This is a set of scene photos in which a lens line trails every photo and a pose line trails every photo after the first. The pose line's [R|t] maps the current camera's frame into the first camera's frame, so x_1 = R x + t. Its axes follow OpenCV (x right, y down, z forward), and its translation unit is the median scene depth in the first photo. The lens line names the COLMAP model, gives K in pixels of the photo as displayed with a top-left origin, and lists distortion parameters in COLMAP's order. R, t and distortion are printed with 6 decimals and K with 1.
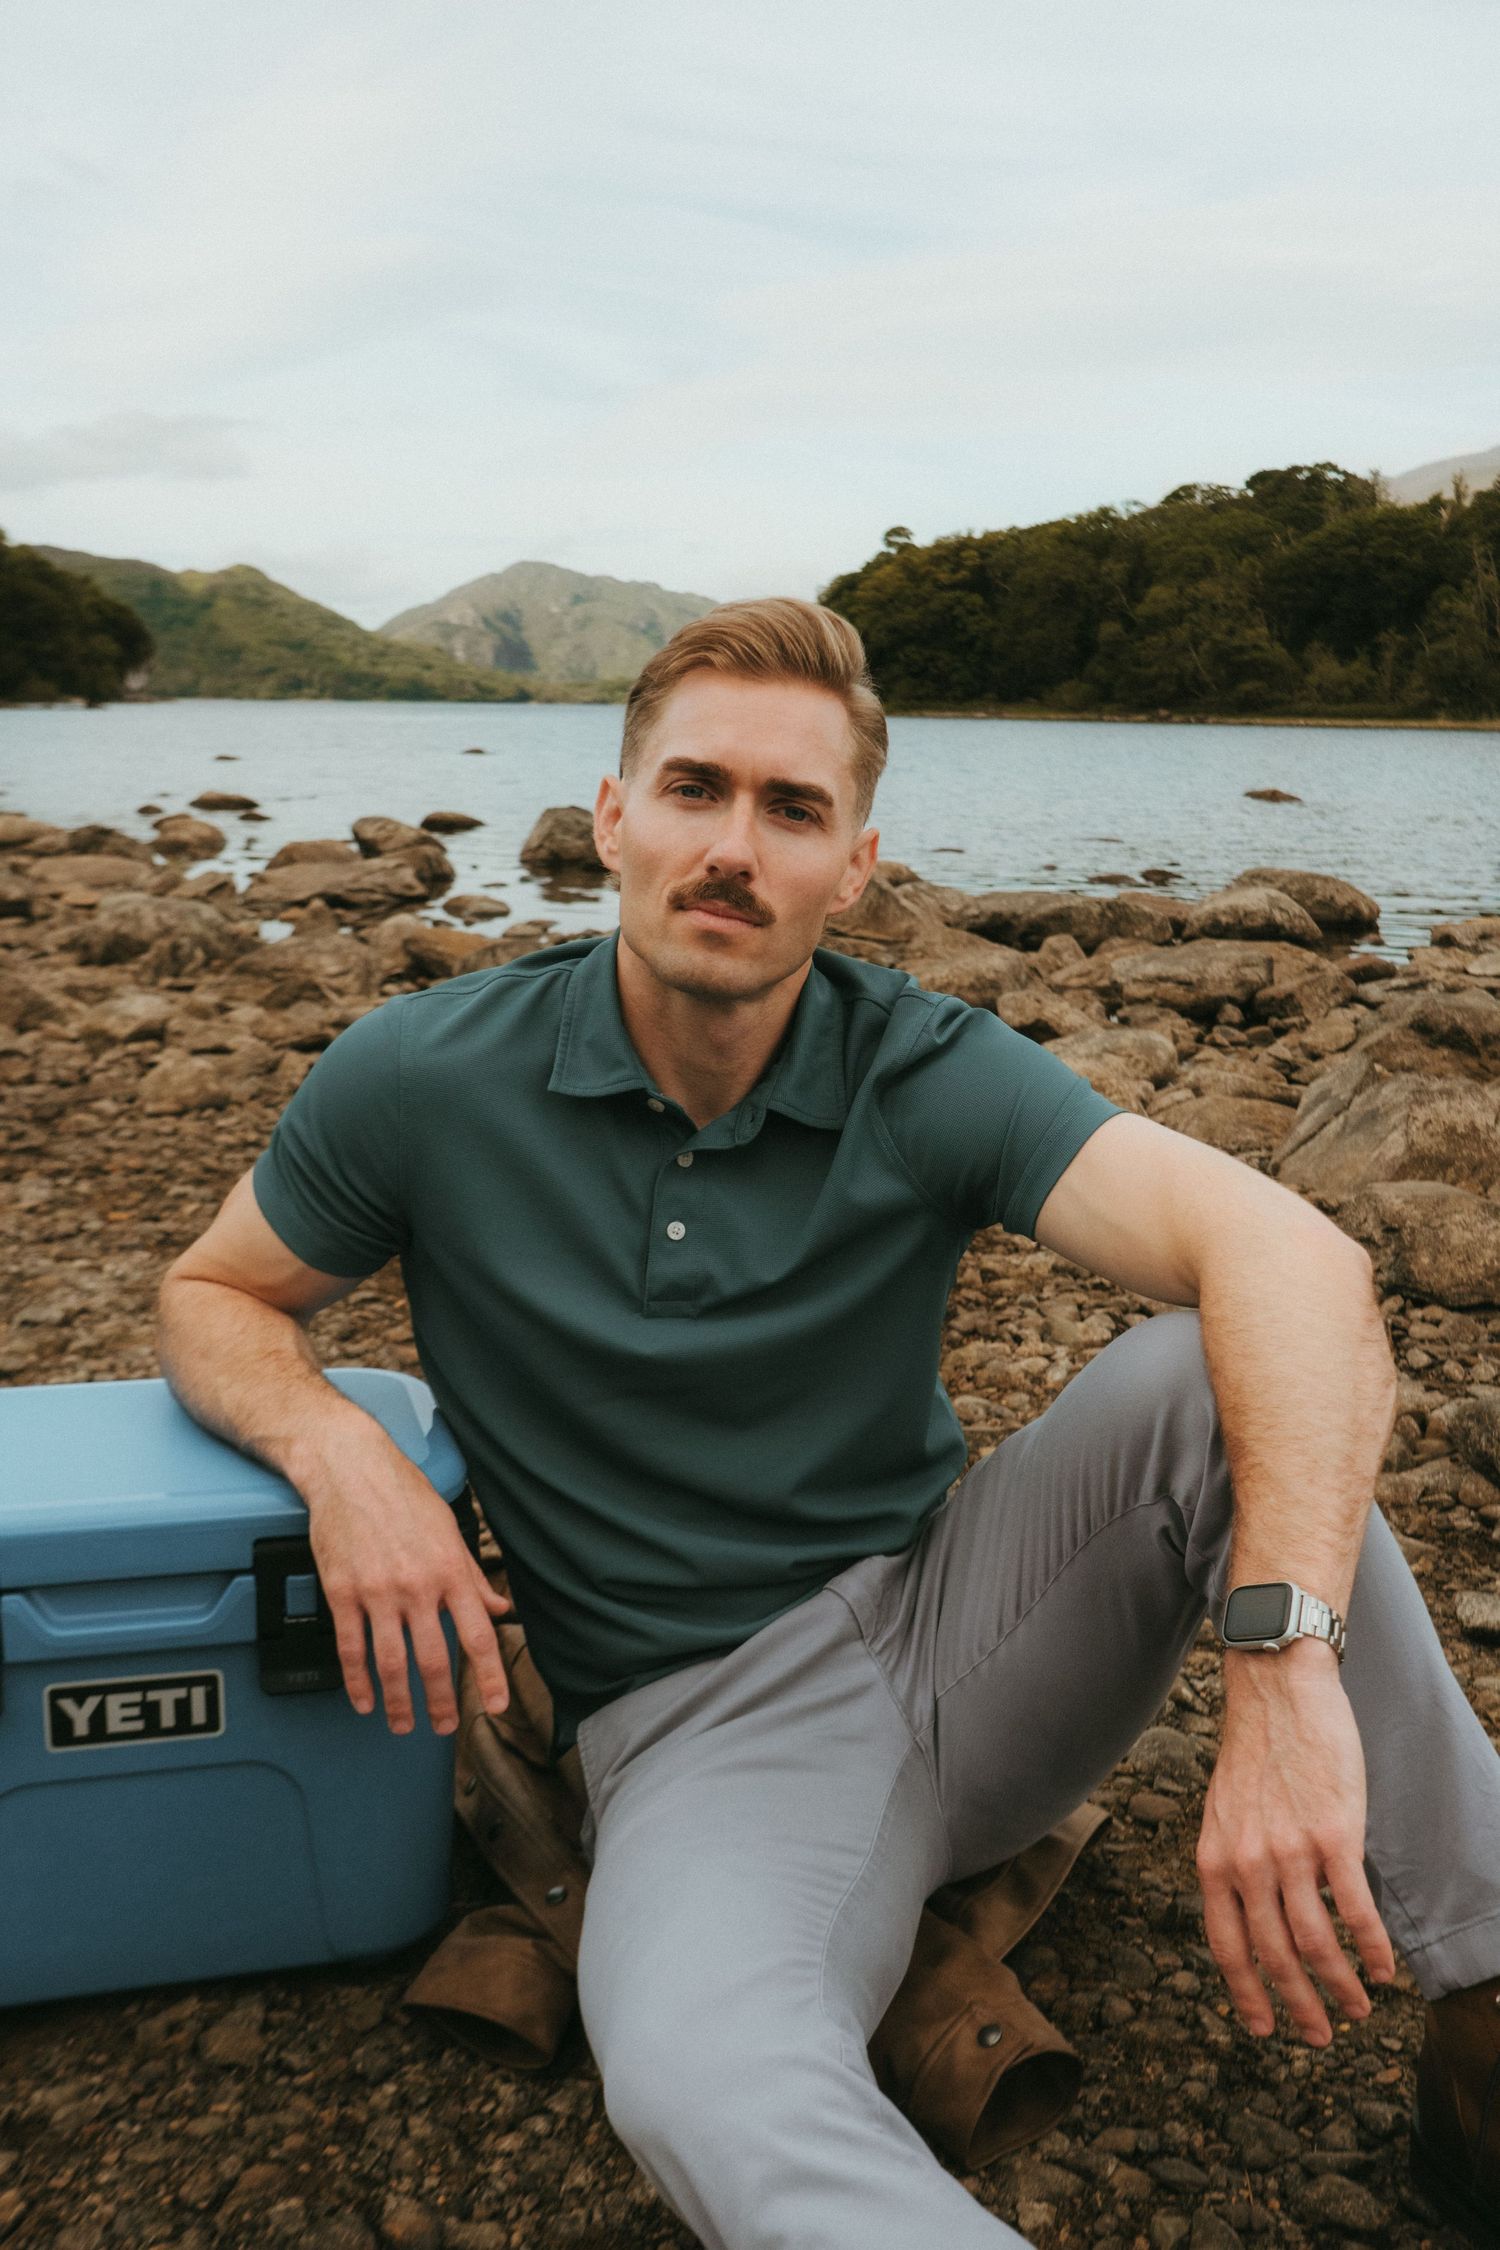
lens RADIAL K [[2129.0, 0, 739.1], [0, 2129.0, 1146.8], [0, 0, 1]] dist [-0.013010, 0.000000]
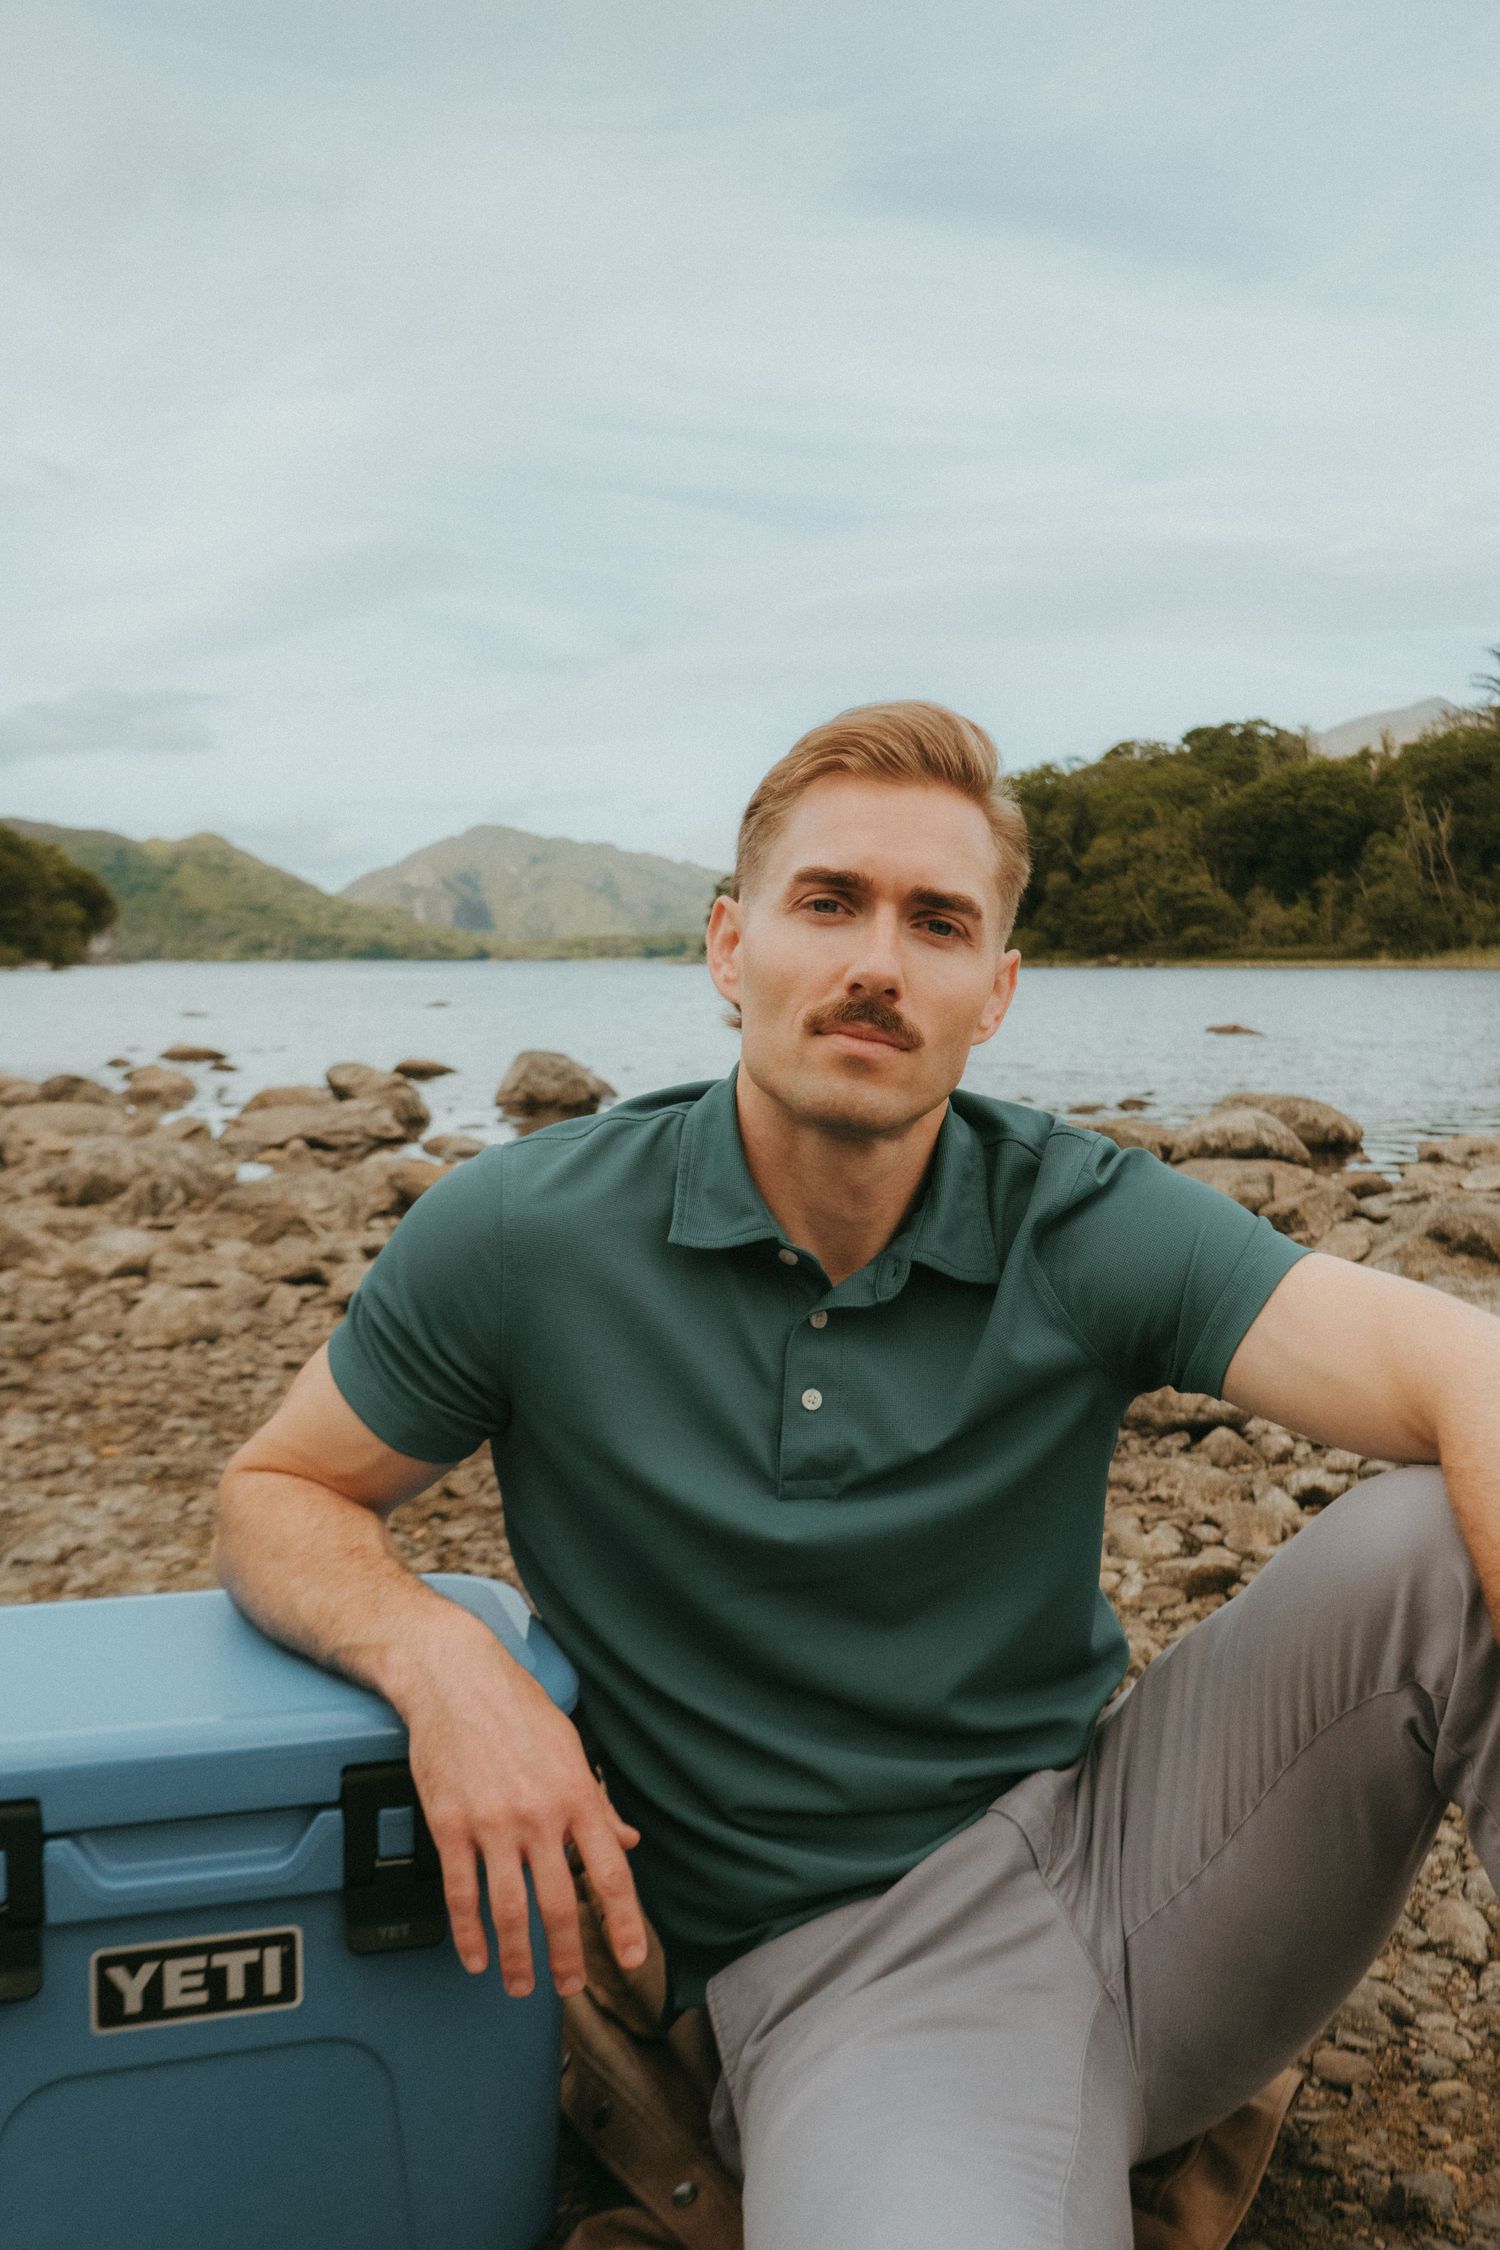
lens RADIAL K [[2129.0, 0, 744.9], [0, 2129.0, 1119.9], [0, 0, 1]] dist [-0.013010, 0.000000]
pose [[0.999577, -0.019289, 0.021778, -0.031960], [0.021933, 0.991463, -0.128534, 0.016124], [-0.019112, 0.128957, 0.991466, 0.045534]]
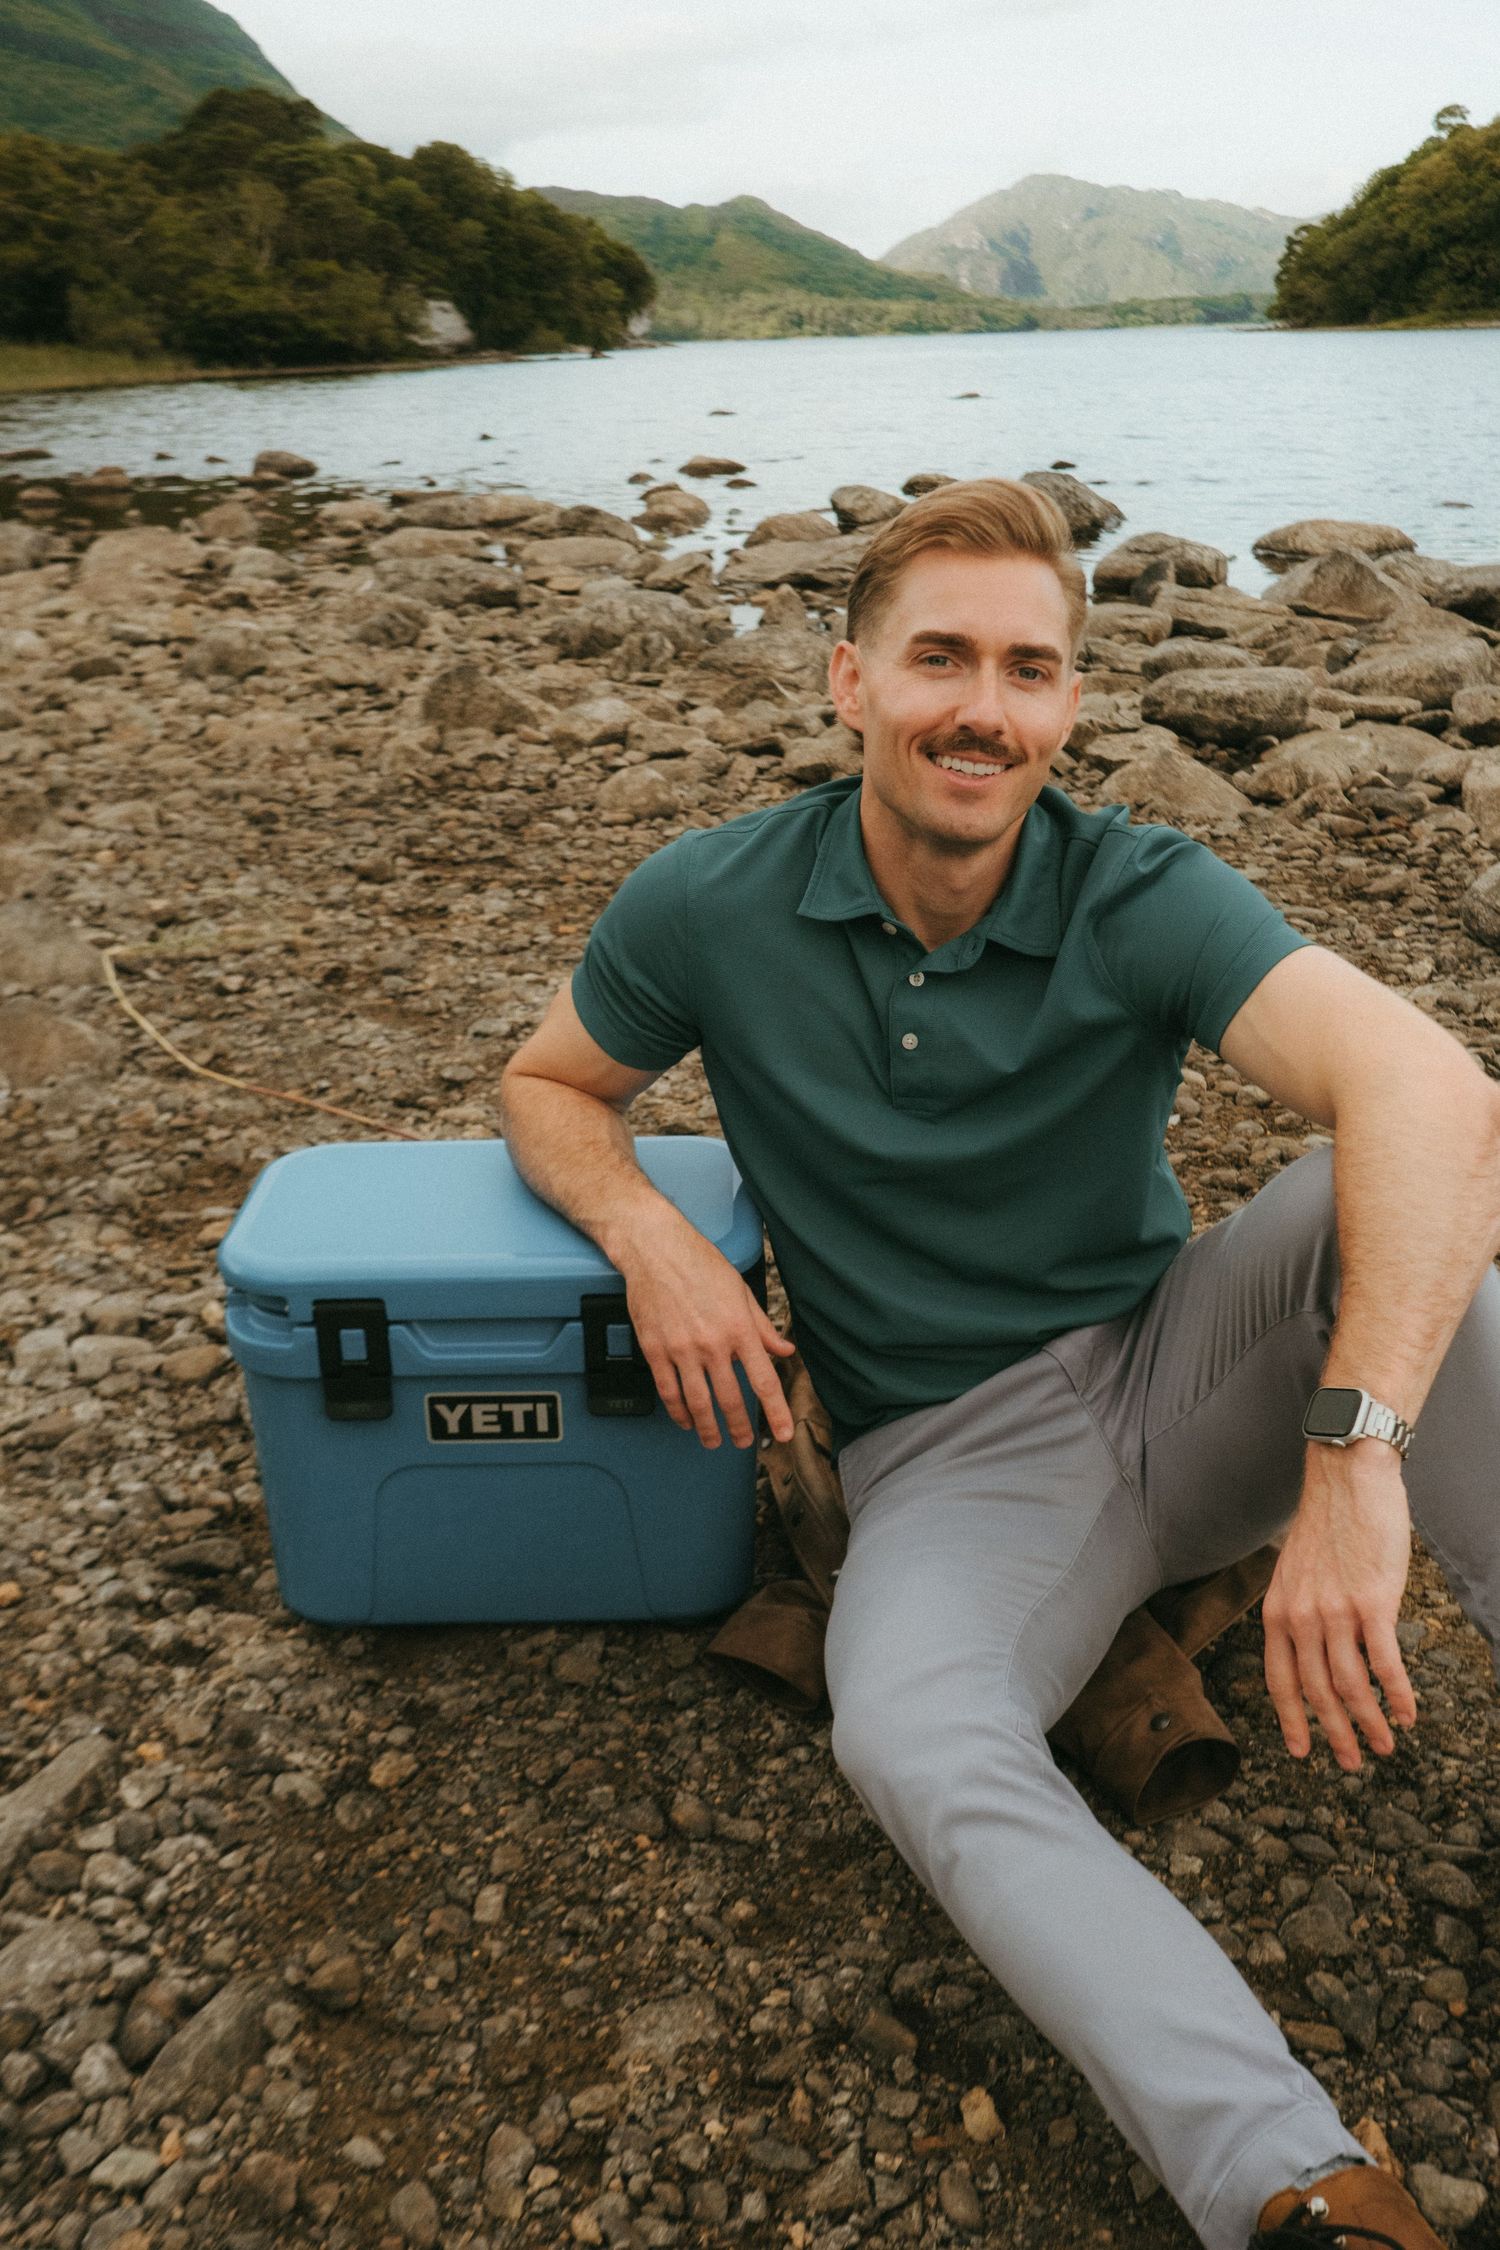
lens RADIAL K [[2129.0, 0, 738.5], [0, 2129.0, 1115.4], [0, 0, 1]] dist [-0.013010, 0.000000]
pose [[0.973367, 0.038070, -0.226067, 0.055363], [-0.004311, 0.988981, 0.147982, -0.040339], [0.229210, -0.143066, 0.962806, -0.068855]]
